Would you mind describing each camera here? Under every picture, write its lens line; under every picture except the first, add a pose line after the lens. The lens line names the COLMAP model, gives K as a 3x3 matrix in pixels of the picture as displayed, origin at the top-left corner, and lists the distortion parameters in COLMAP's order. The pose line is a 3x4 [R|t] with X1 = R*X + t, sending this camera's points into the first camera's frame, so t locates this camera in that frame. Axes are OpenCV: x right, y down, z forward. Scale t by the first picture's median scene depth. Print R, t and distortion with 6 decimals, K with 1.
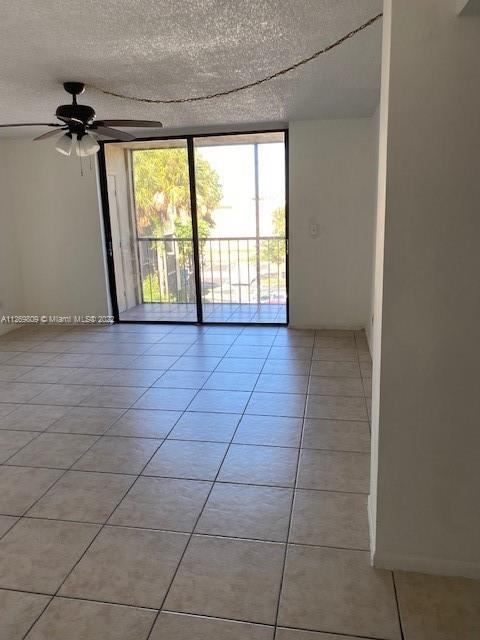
lens RADIAL K [[510.4, 0, 238.1], [0, 510.4, 319.4], [0, 0, 1]] dist [-0.013570, 0.021665]
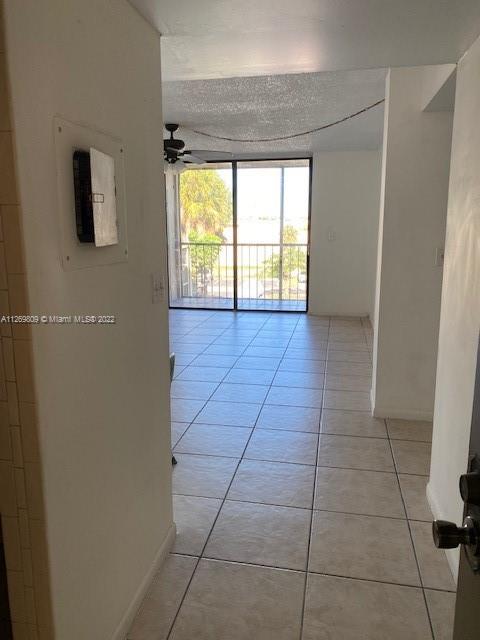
lens RADIAL K [[510.4, 0, 241.1], [0, 510.4, 320.3], [0, 0, 1]] dist [-0.013570, 0.021665]
pose [[0.999621, 0.027517, 0.000137, -0.067797], [-0.027496, 0.999030, -0.034405, 0.082881], [-0.001084, 0.034389, 0.999408, -0.259764]]
